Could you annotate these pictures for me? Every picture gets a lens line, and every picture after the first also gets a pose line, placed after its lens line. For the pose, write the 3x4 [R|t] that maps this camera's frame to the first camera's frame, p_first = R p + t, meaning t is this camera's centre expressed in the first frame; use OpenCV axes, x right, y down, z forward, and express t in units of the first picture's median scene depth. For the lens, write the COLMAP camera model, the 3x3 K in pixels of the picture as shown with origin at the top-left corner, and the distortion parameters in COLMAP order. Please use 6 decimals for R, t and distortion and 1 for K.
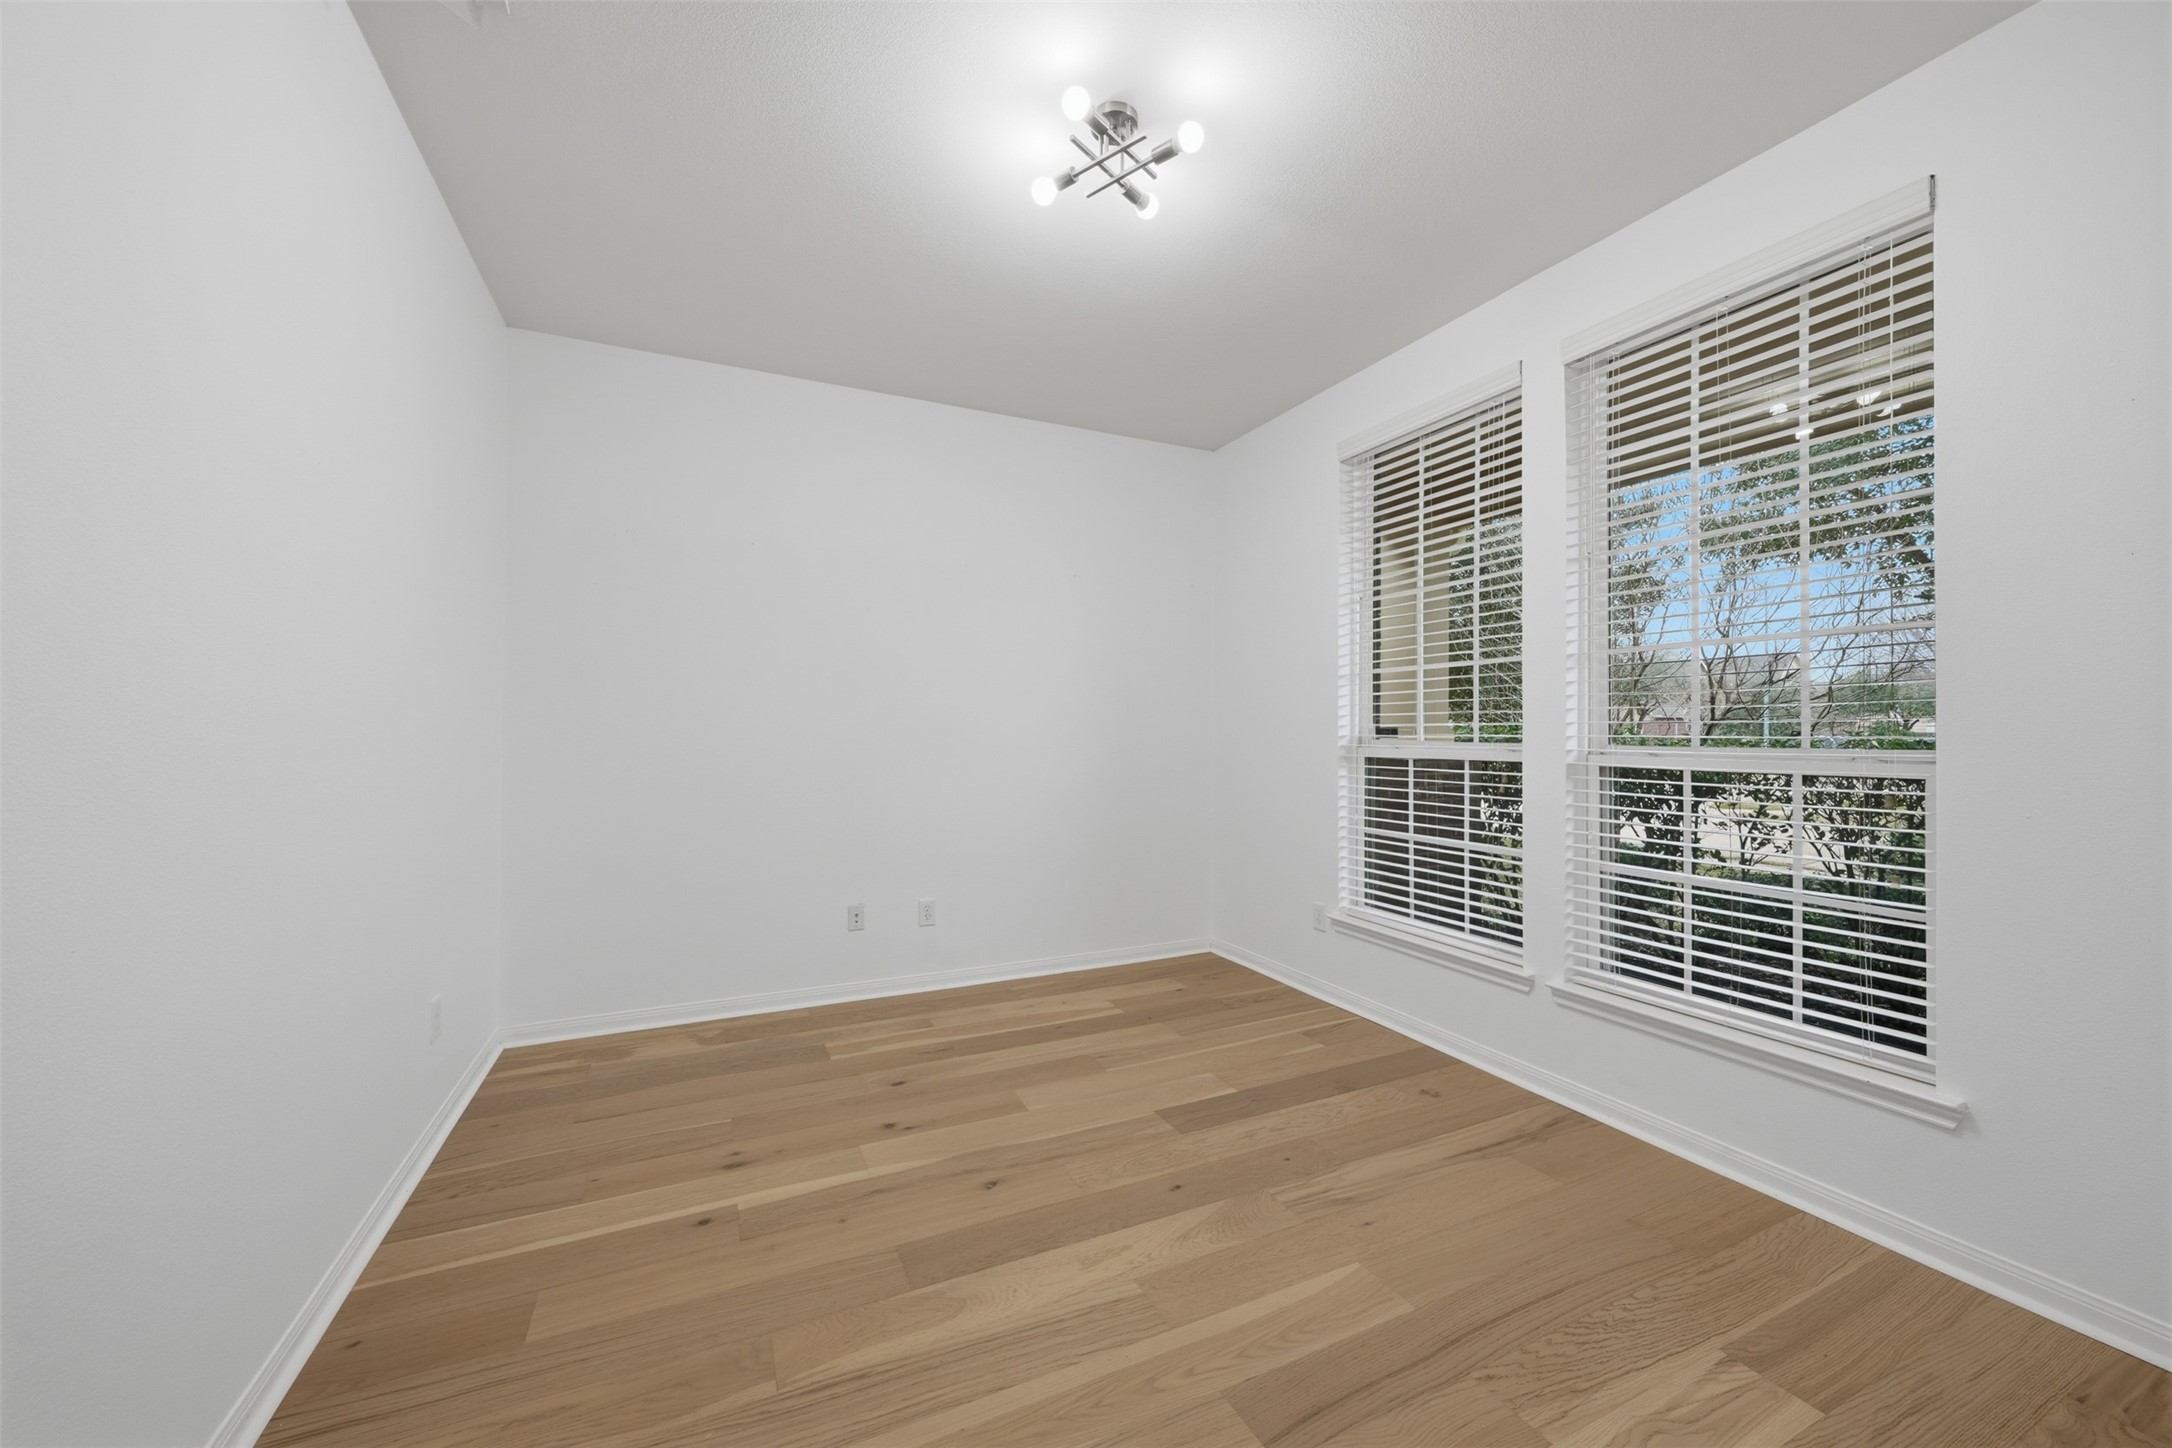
lens RADIAL K [[835.5, 0, 1080.4], [0, 835.5, 724.4], [0, 0, 1]] dist [-0.001136, 0.000728]
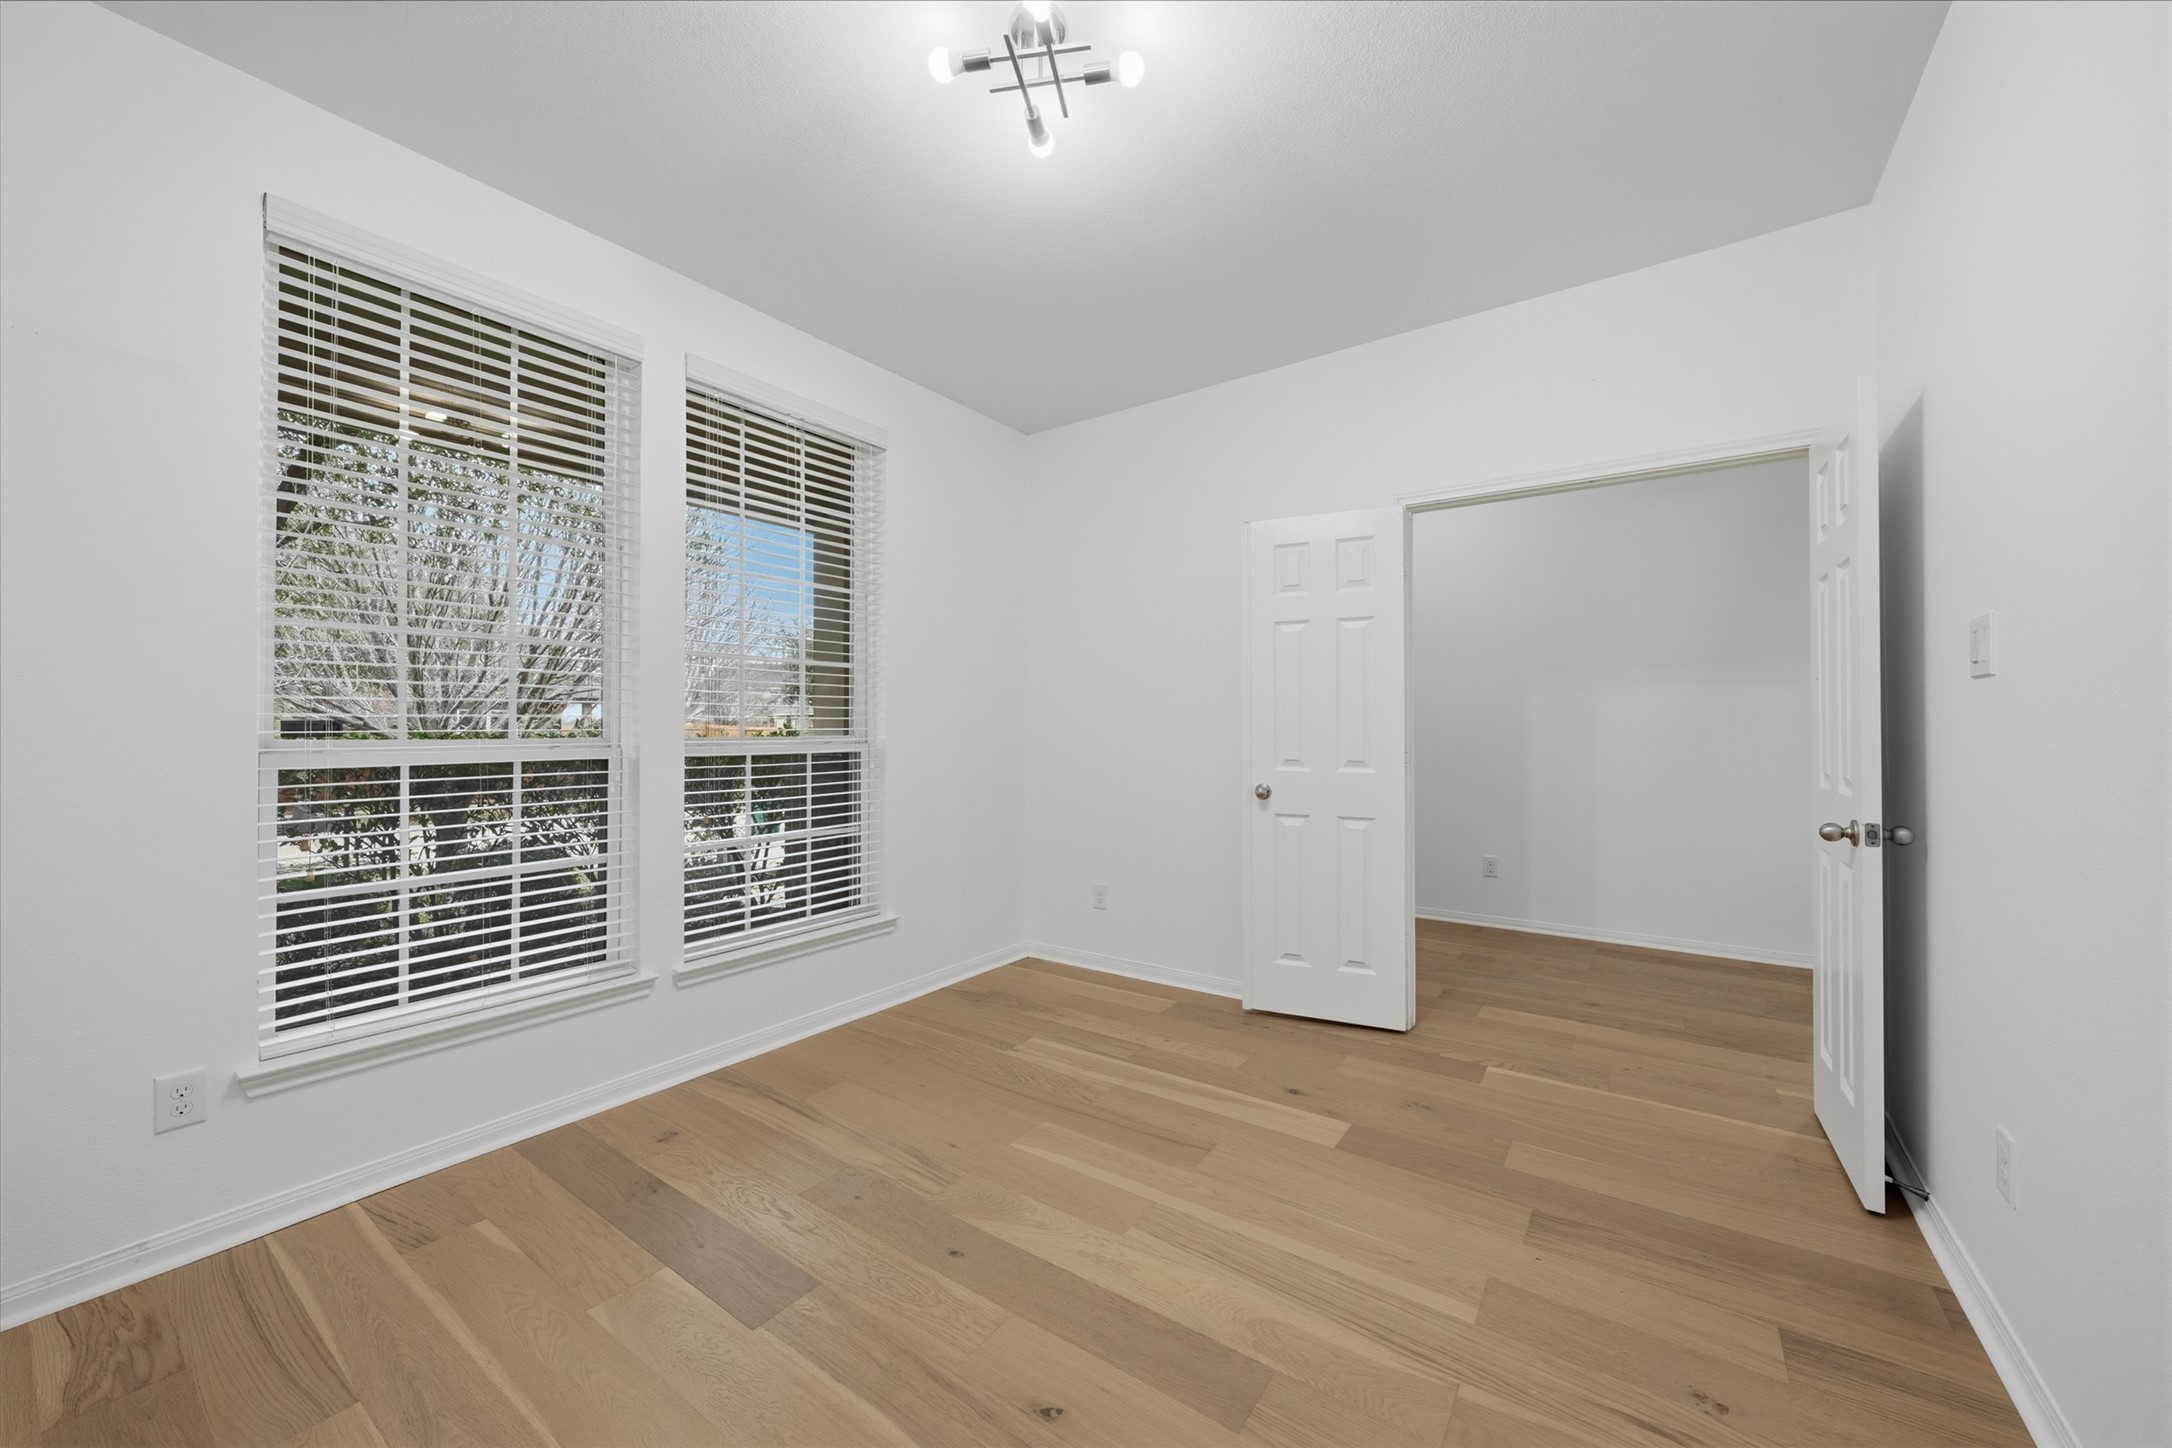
lens RADIAL K [[835.5, 0, 1071.9], [0, 835.5, 727.0], [0, 0, 1]] dist [-0.001136, 0.000728]
pose [[-0.512742, -0.000083, 0.858543, -0.635009], [-0.007795, 0.999959, -0.004559, 0.010950], [-0.858507, -0.009030, -0.512722, 1.237743]]
